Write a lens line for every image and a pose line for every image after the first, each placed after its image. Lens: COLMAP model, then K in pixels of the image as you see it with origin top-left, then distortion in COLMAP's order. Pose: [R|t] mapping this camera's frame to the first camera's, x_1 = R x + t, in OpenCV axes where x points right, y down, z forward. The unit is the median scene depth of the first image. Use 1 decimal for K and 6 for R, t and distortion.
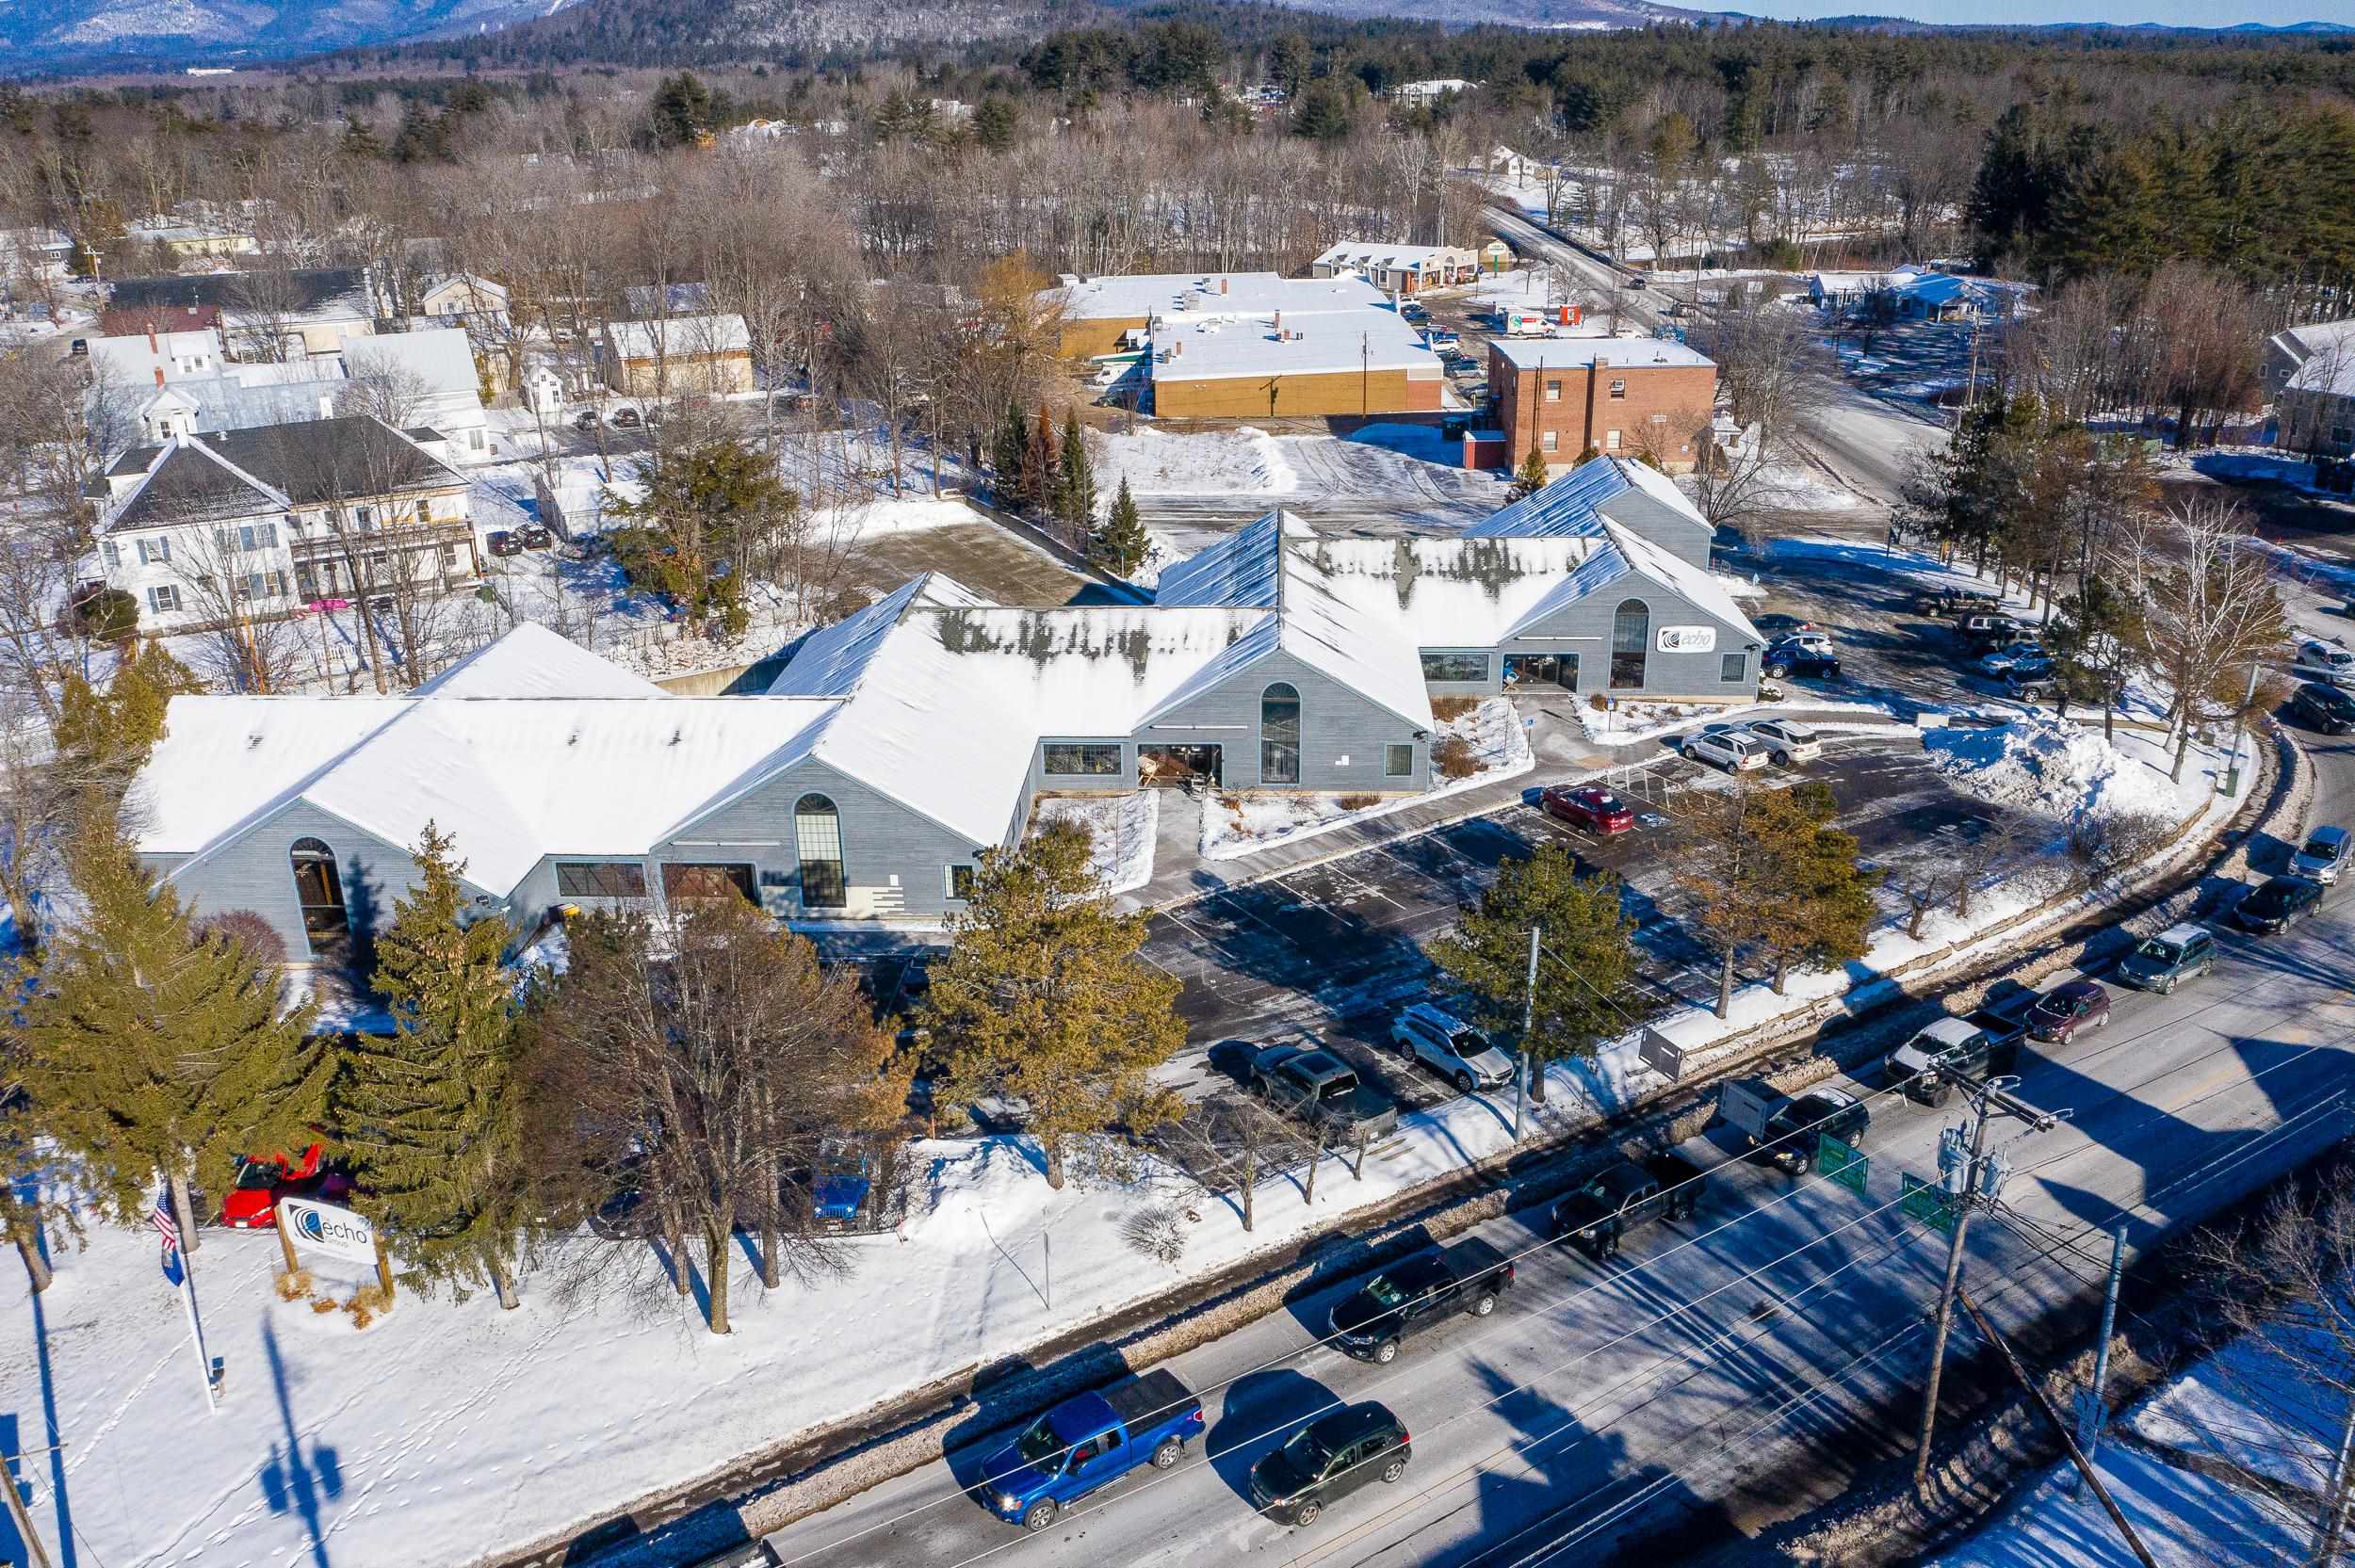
lens RADIAL K [[1891.0, 0, 1177.5], [0, 1891.0, 784.0], [0, 0, 1]] dist [-0.030166, -0.000123]
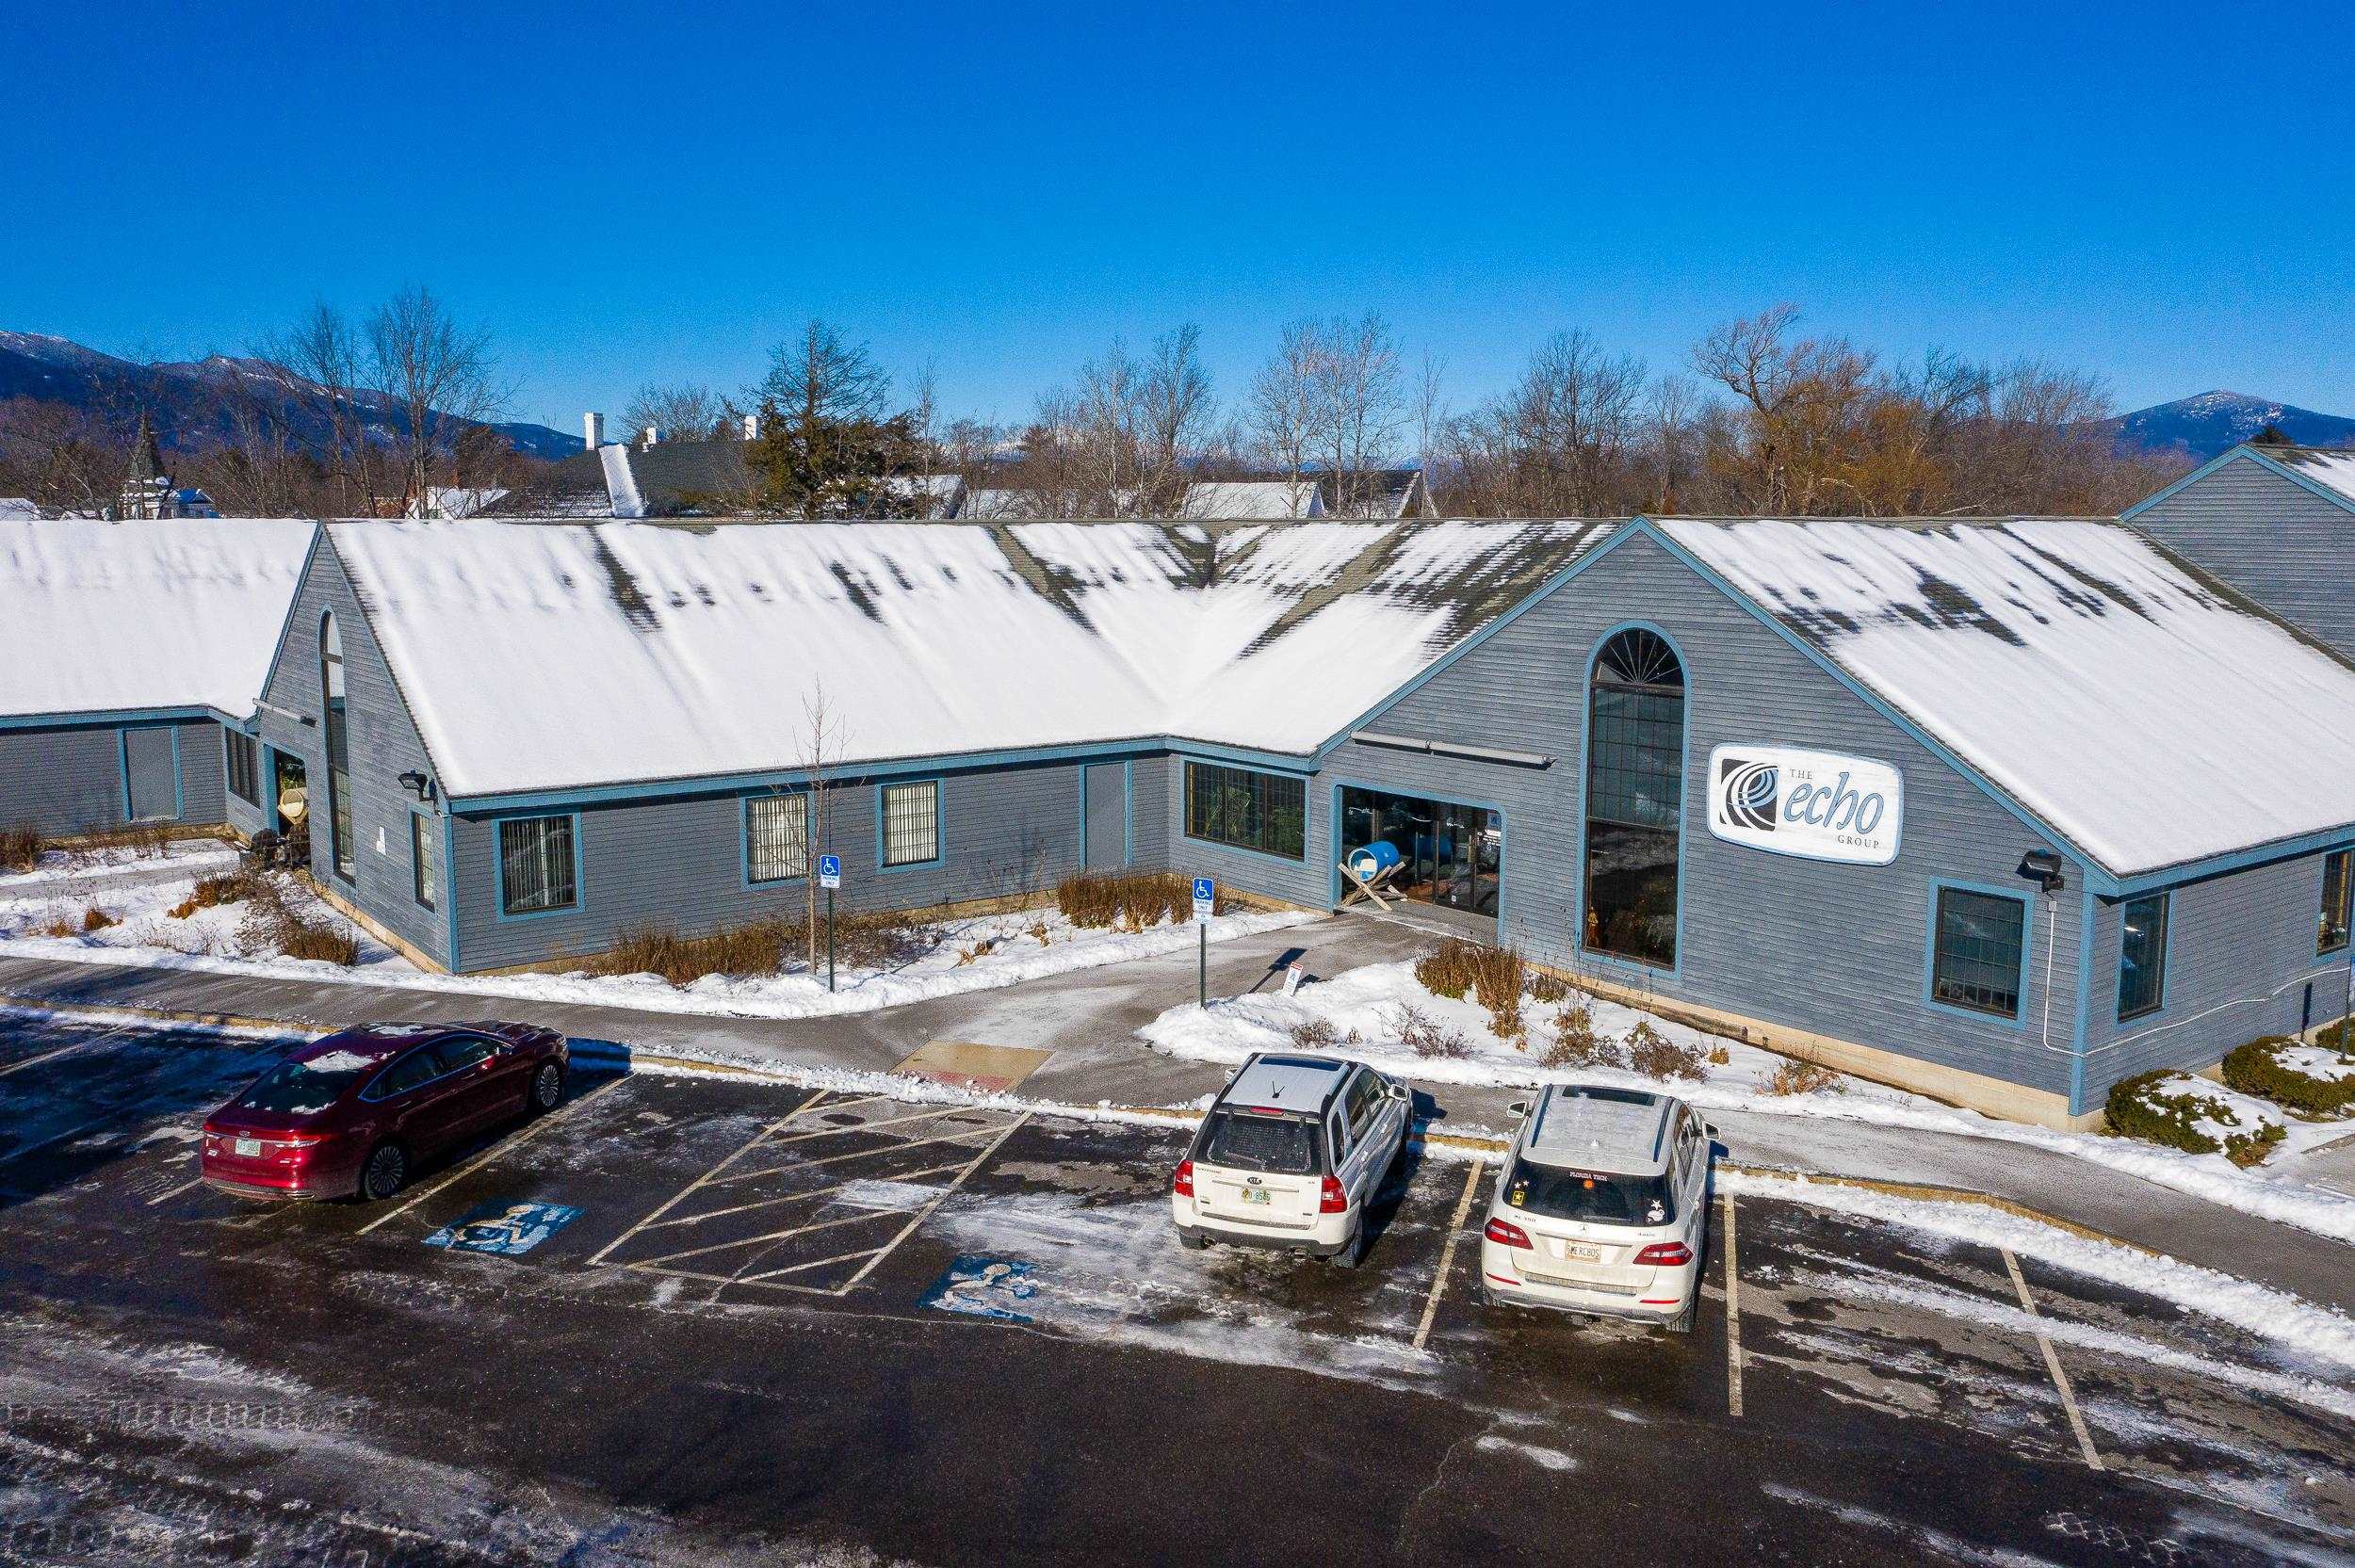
lens RADIAL K [[1858.2, 0, 1177.5], [0, 1858.2, 784.0], [0, 0, 1]] dist [-0.017357, -0.000739]
pose [[0.633344, 0.125026, -0.763704, 0.408371], [-0.288680, 0.953799, -0.083258, -0.033347], [0.718011, 0.273197, 0.640175, 0.776056]]
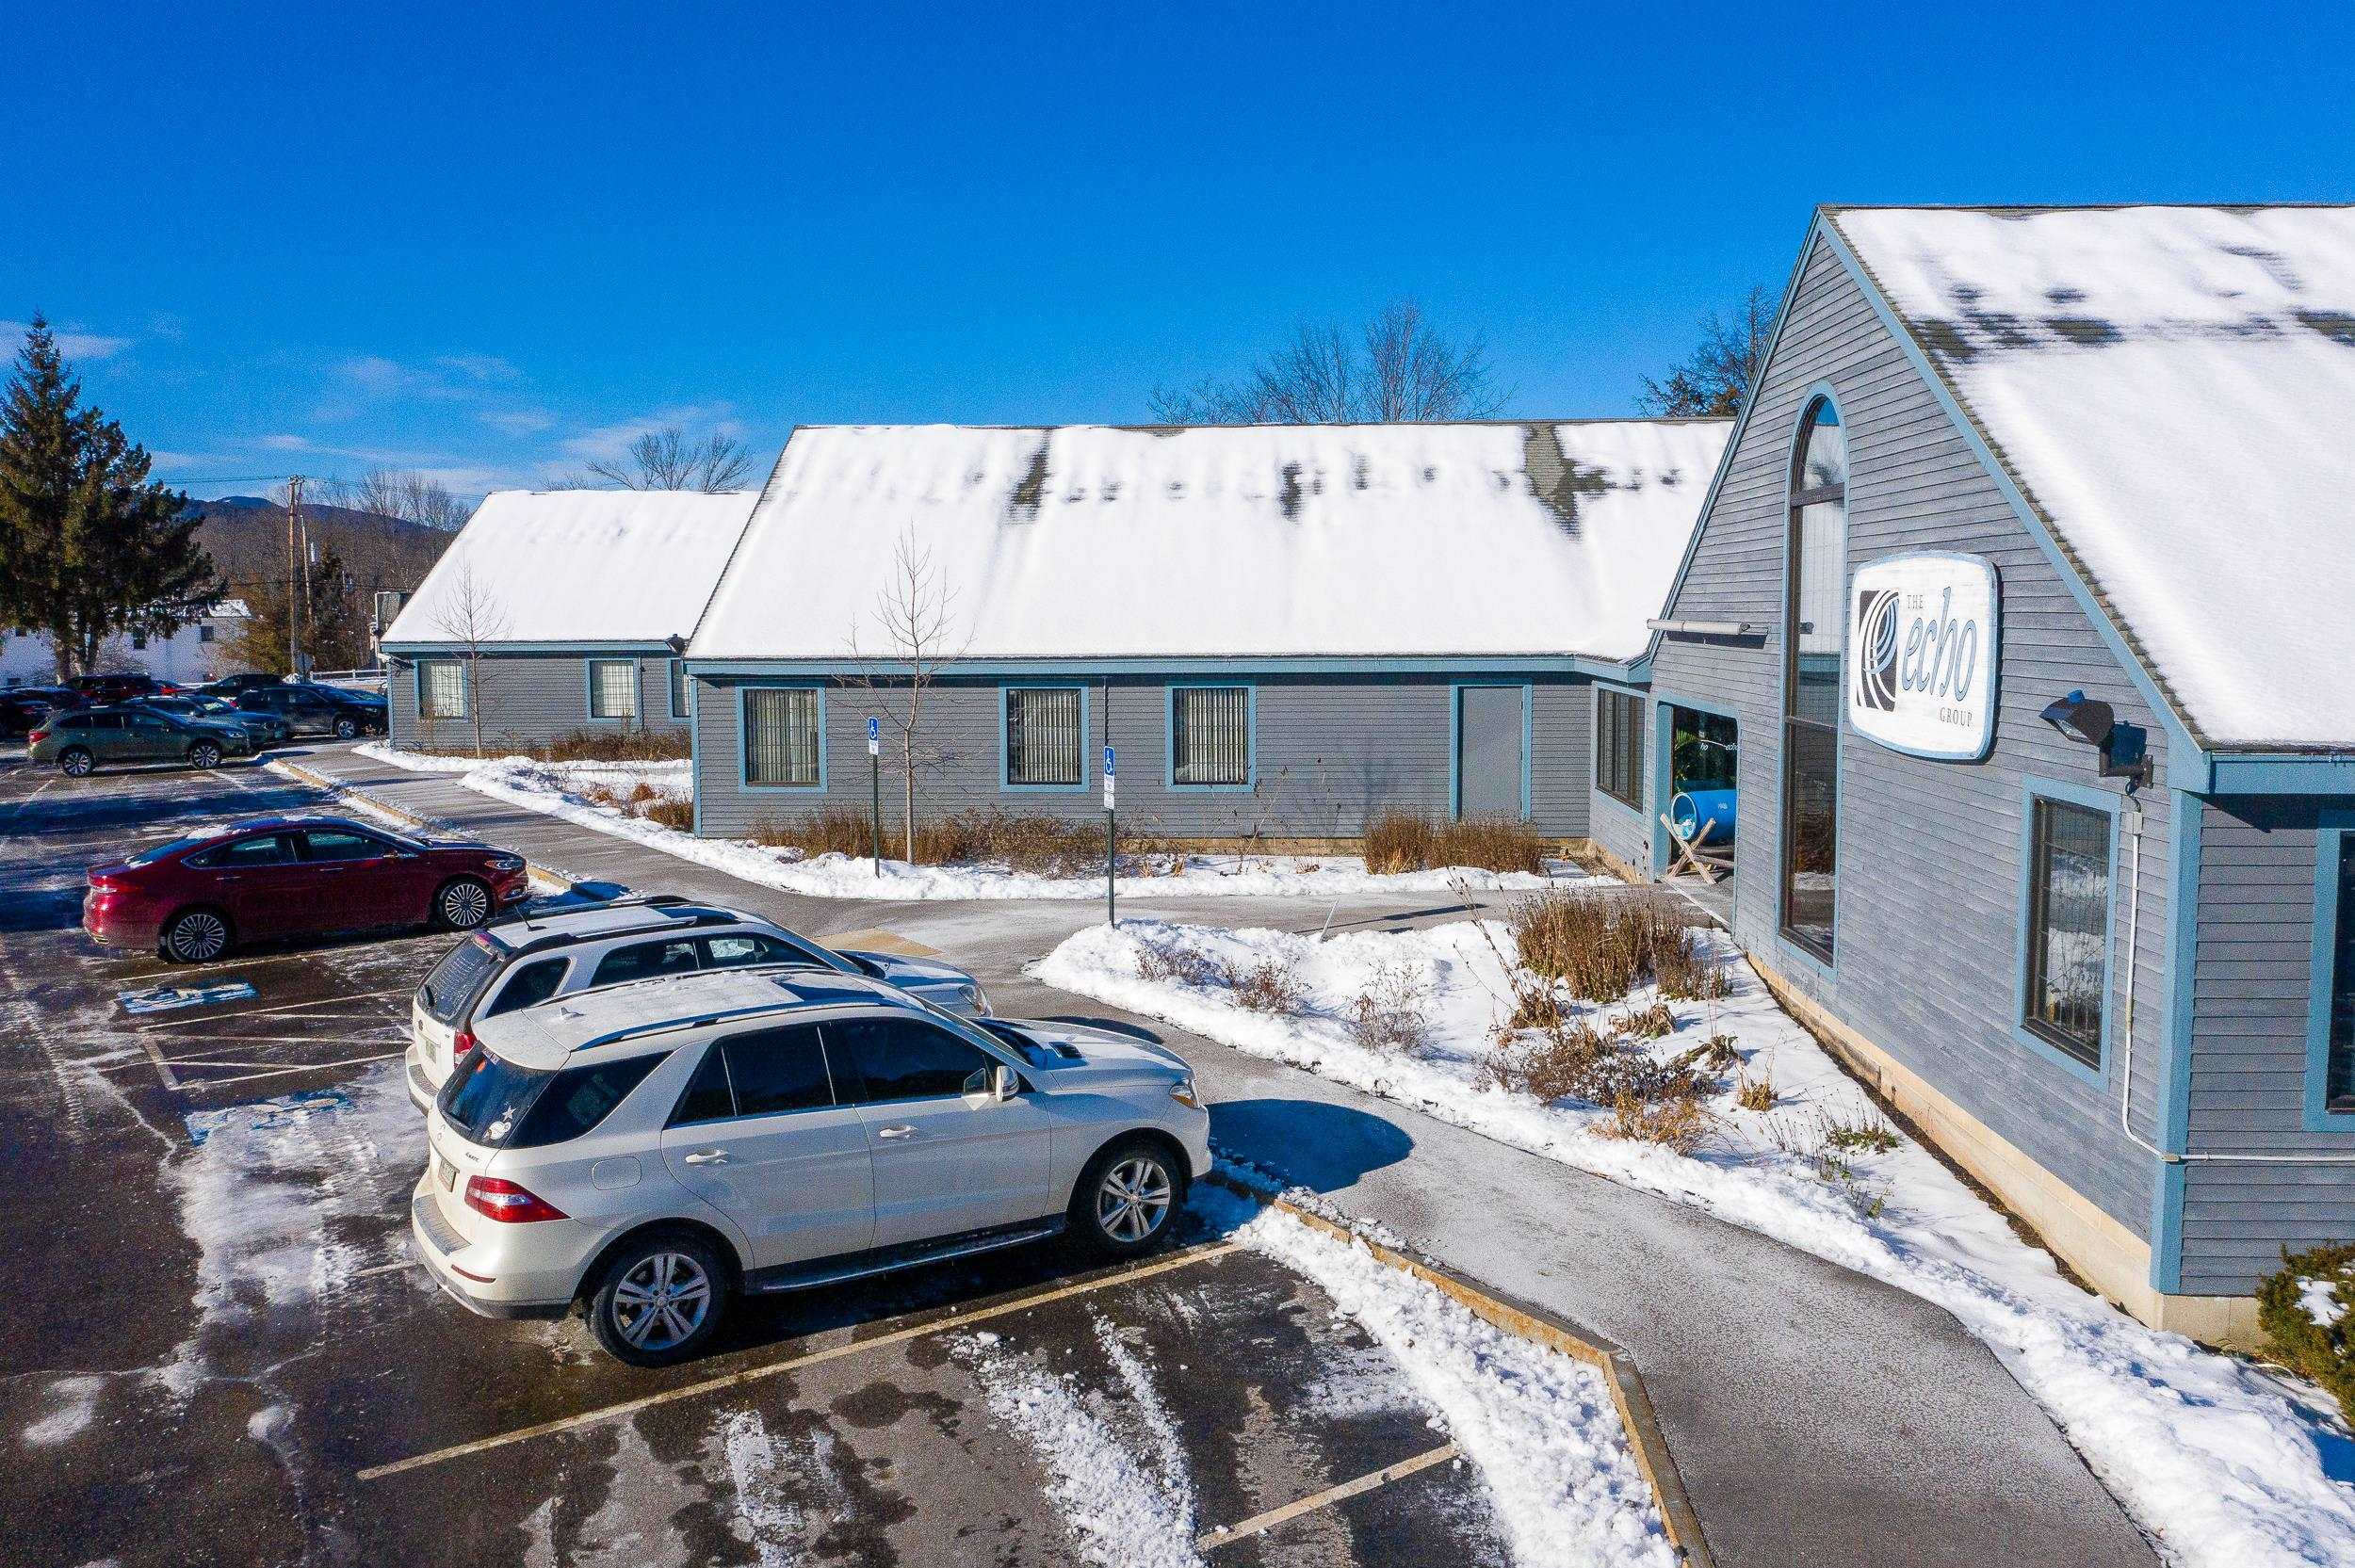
lens RADIAL K [[1858.2, 0, 1177.5], [0, 1858.2, 784.0], [0, 0, 1]] dist [-0.017357, -0.000739]
pose [[-0.007926, 0.112166, -0.993658, 0.408222], [-0.355776, 0.928353, 0.107632, -0.062782], [0.934538, 0.354373, 0.032548, 0.947049]]
